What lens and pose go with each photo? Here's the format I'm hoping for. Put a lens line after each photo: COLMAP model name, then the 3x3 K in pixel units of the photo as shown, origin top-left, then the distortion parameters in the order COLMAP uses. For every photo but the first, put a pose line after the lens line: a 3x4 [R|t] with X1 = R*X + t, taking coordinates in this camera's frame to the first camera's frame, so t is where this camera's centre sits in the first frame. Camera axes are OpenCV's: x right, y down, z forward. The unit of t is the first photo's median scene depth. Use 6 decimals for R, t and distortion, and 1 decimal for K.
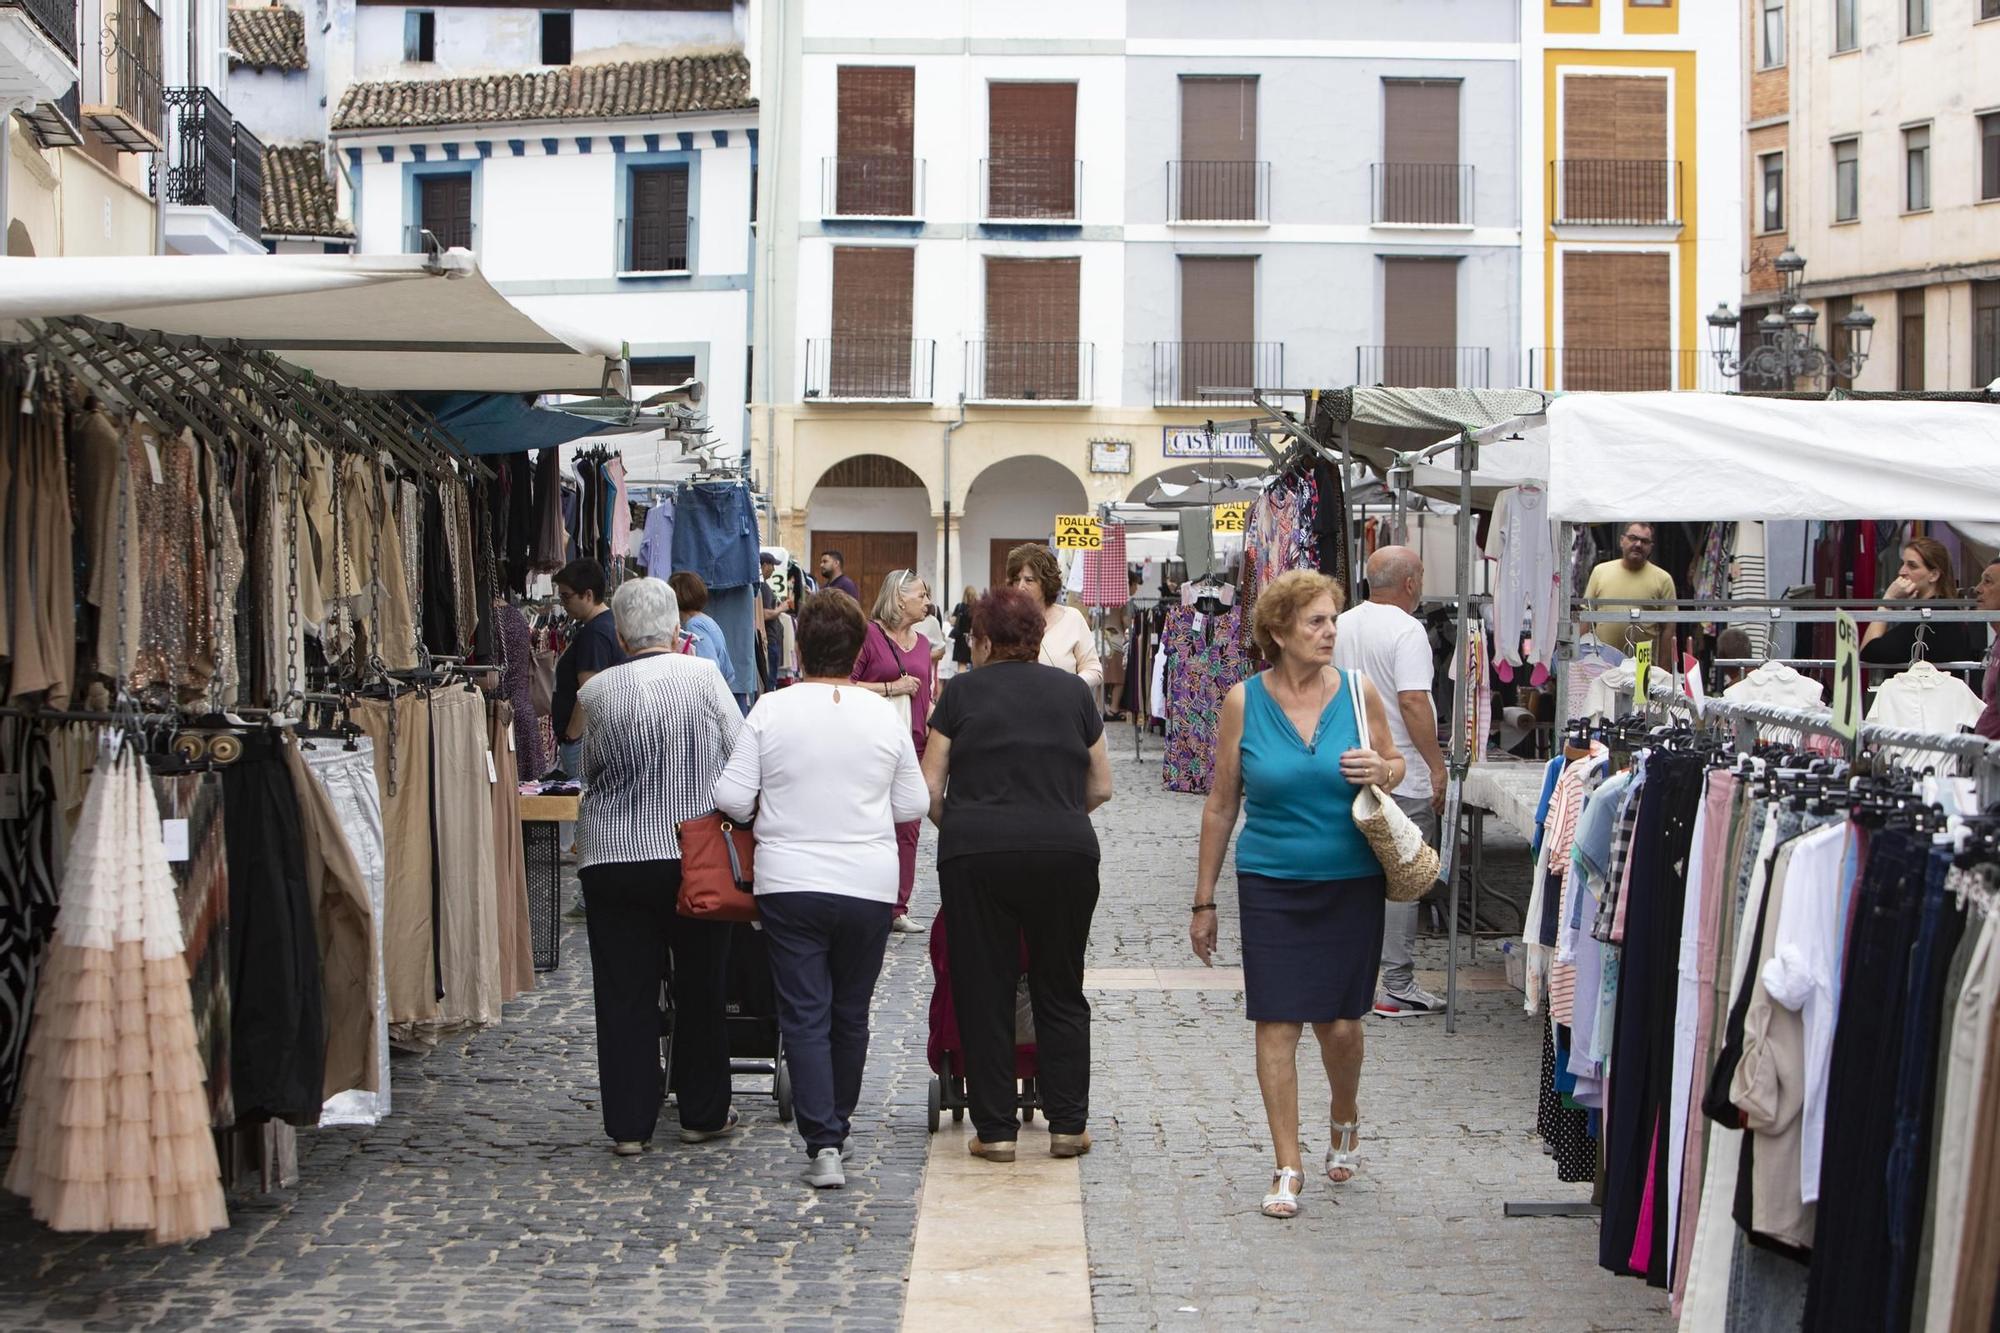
lens RADIAL K [[4115.3, 0, 1000.0], [0, 4115.3, 666.5], [0, 0, 1]] dist [-0.356627, 0.154096]
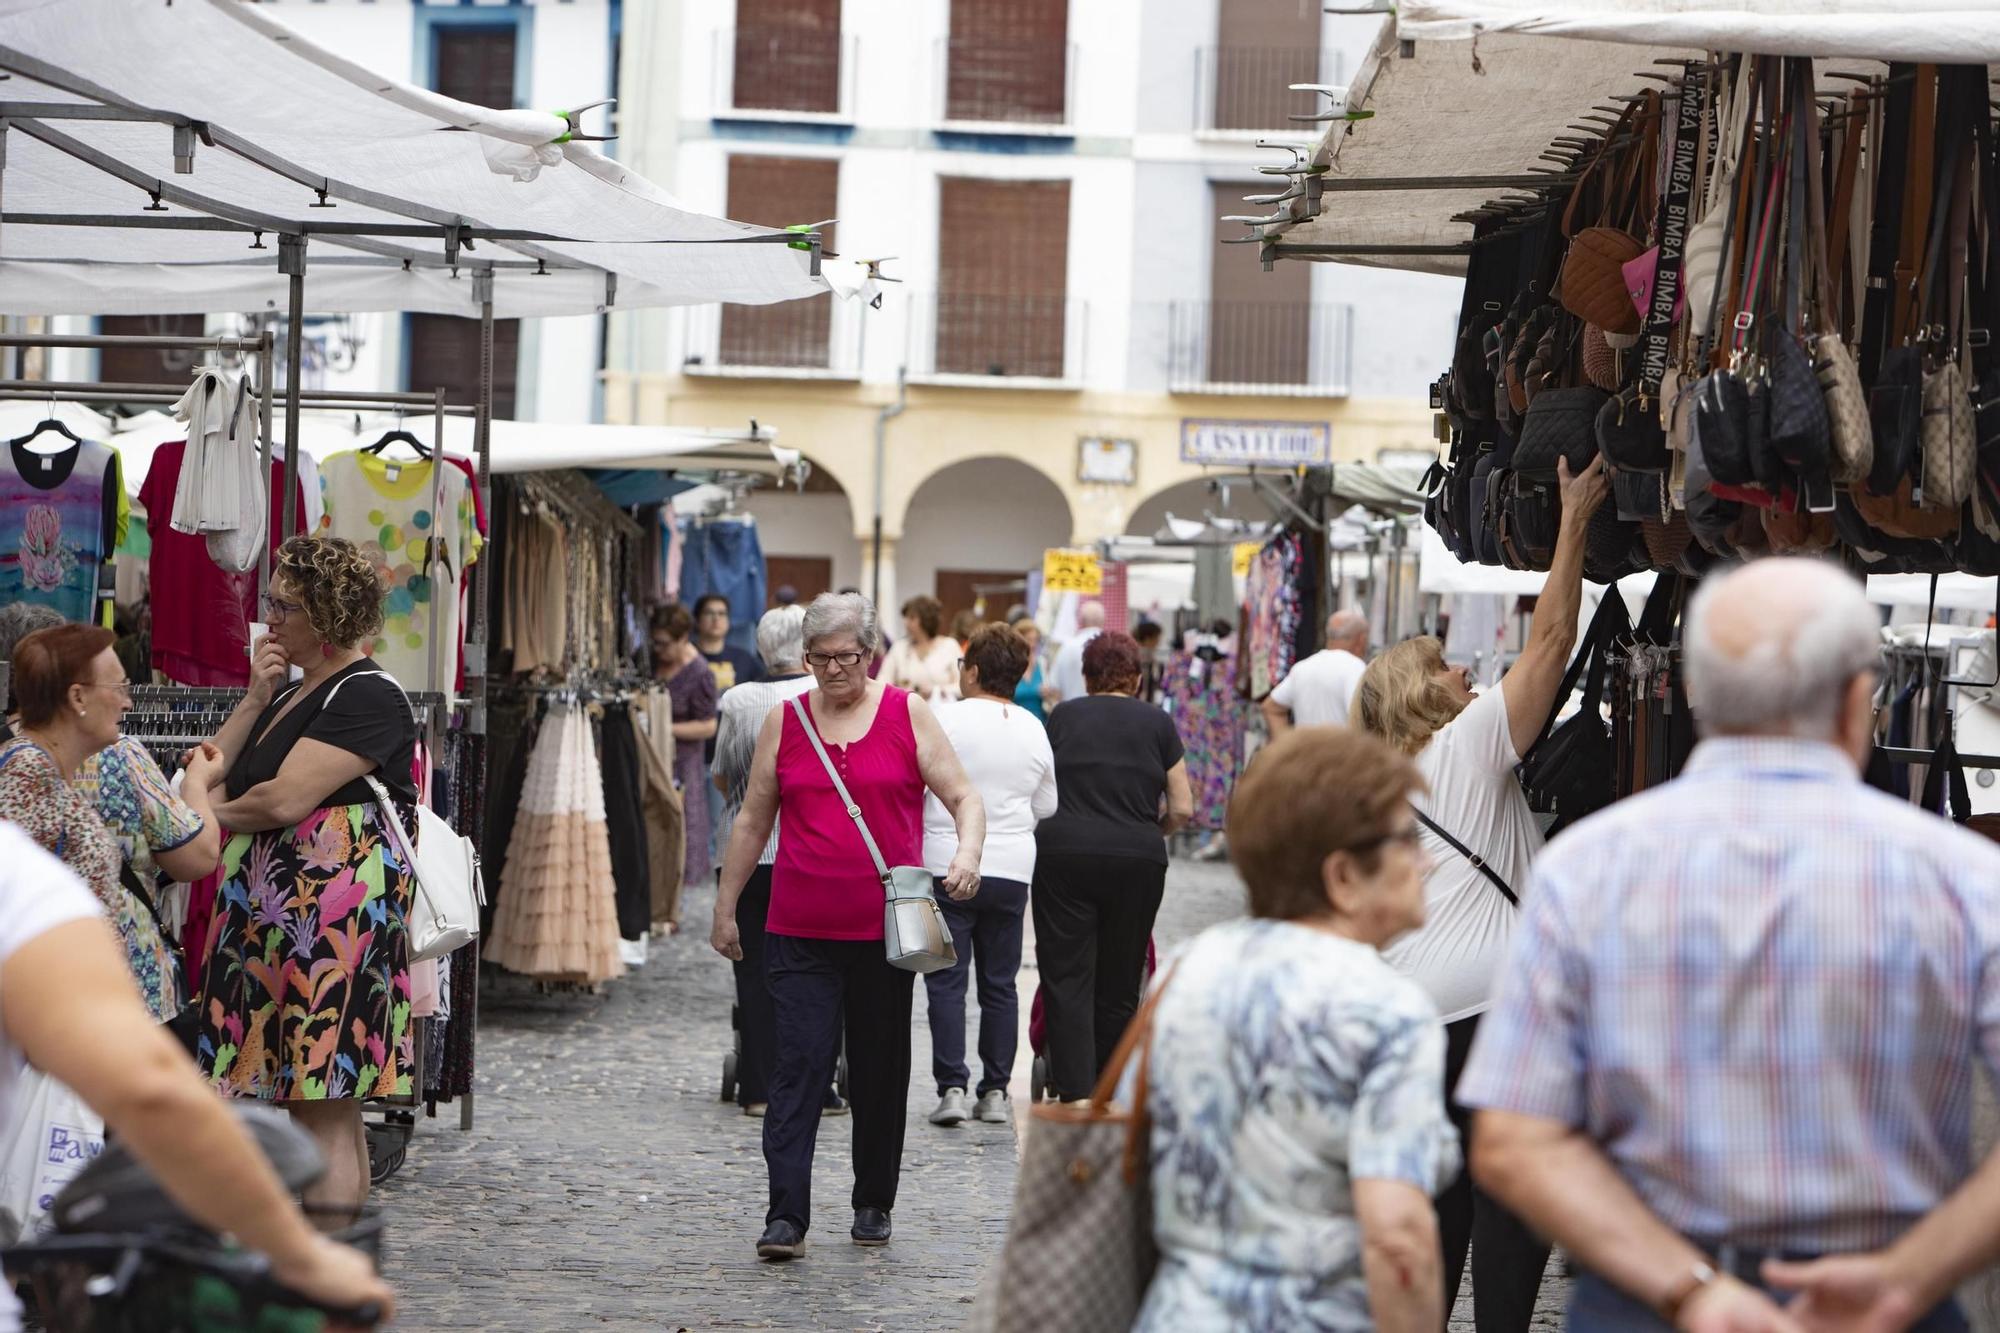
lens RADIAL K [[7269.6, 0, 1000.0], [0, 7269.6, 666.5], [0, 0, 1]] dist [0.243337, 4.639344]
pose [[0.999590, 0.024710, 0.014452, -0.009251], [-0.024472, 0.999566, -0.016380, 0.006308], [-0.014850, 0.016020, 0.999761, -0.269245]]
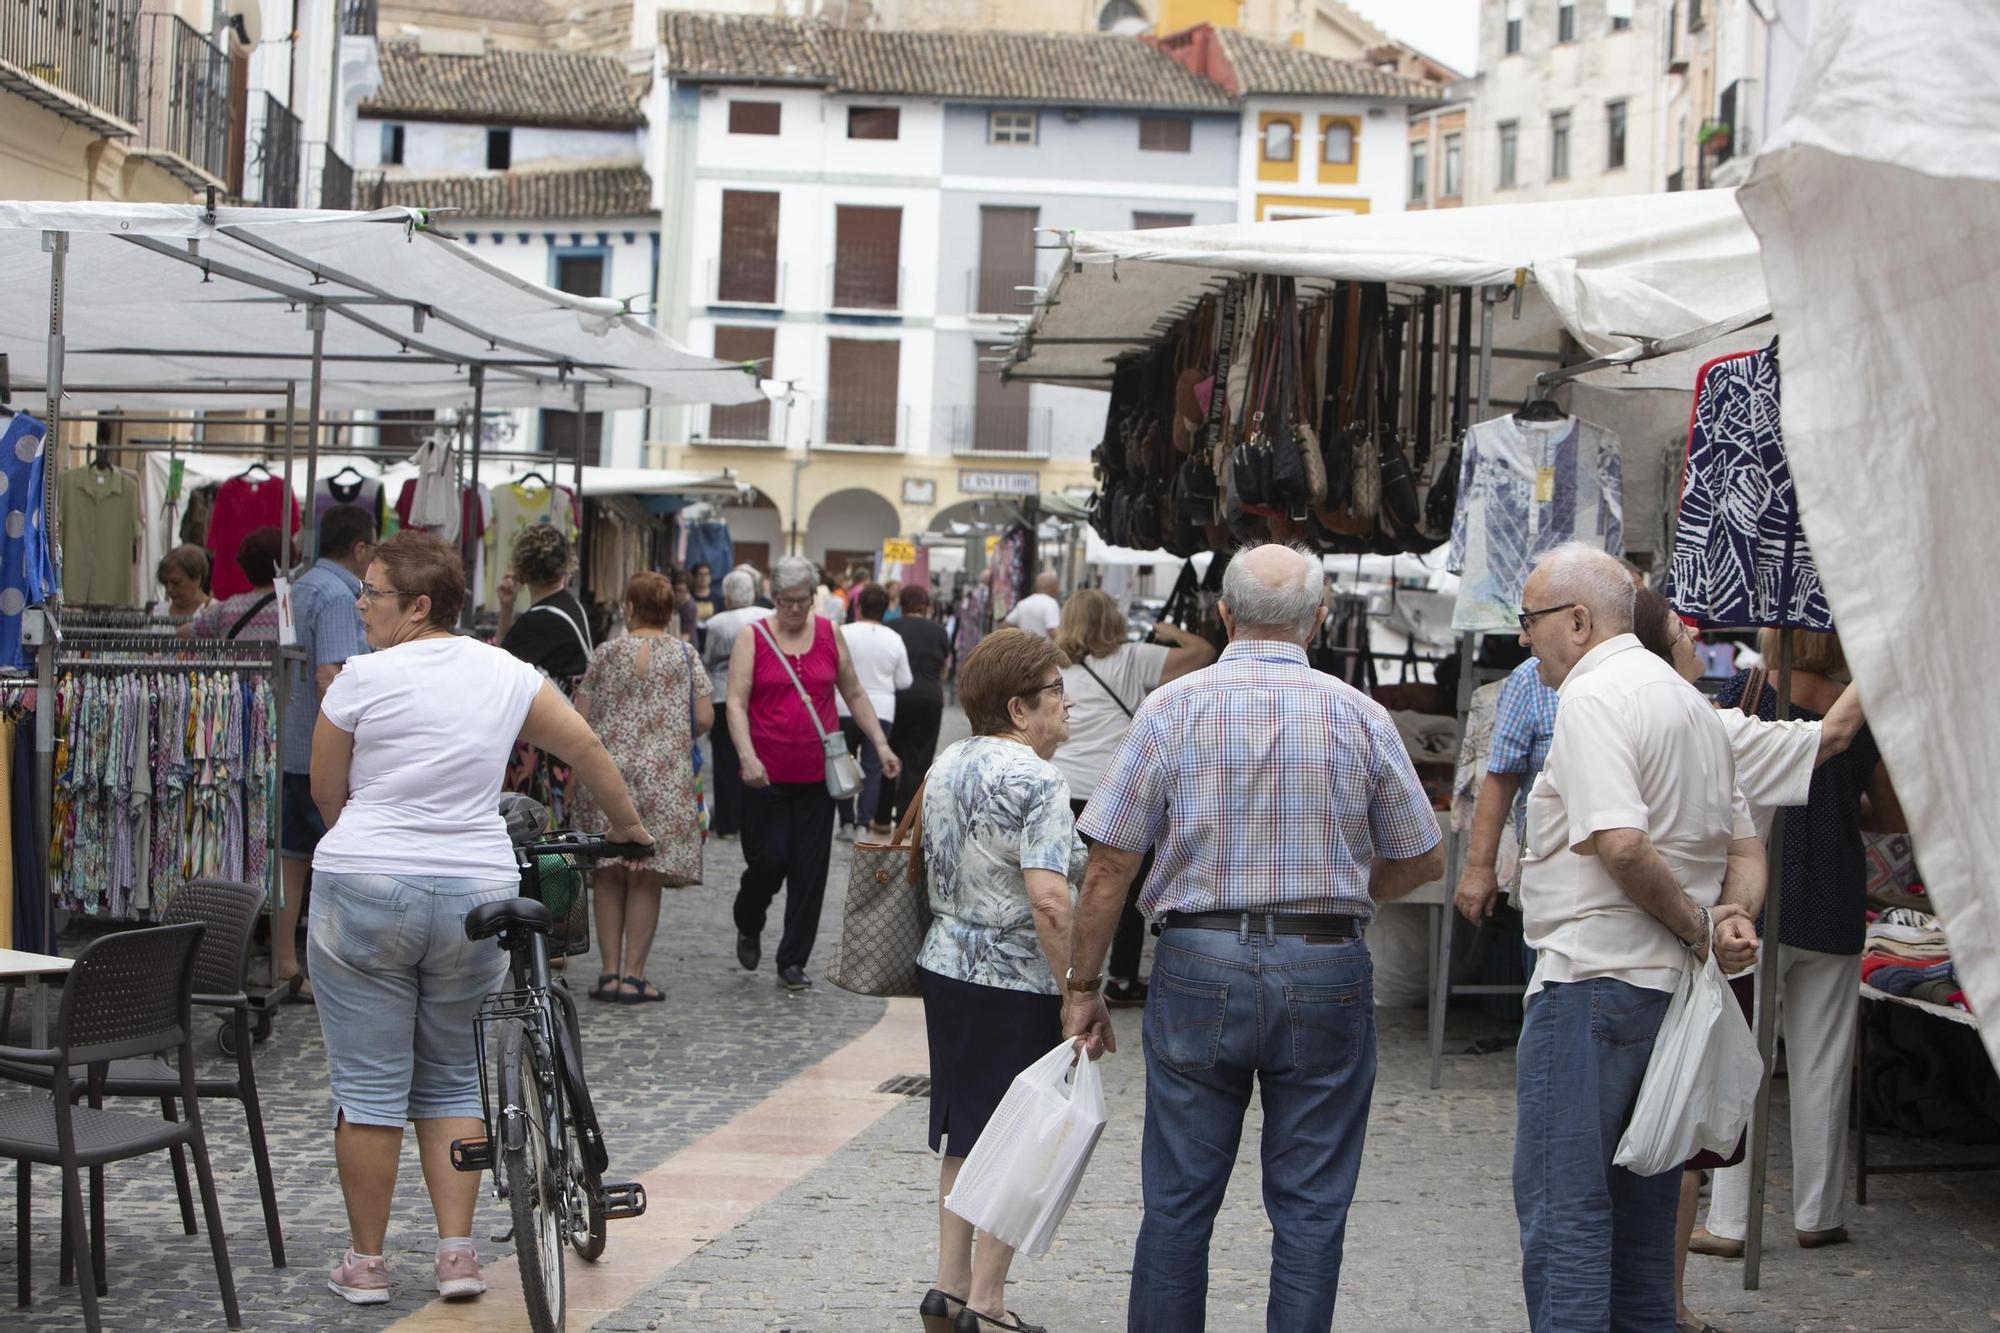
lens RADIAL K [[4115.3, 0, 1000.0], [0, 4115.3, 666.5], [0, 0, 1]] dist [-0.356627, 0.154096]
pose [[0.997942, 0.029930, 0.056706, -0.020512], [-0.030017, 0.999549, 0.000668, 0.003947], [-0.056661, -0.002369, 0.998391, -0.327694]]
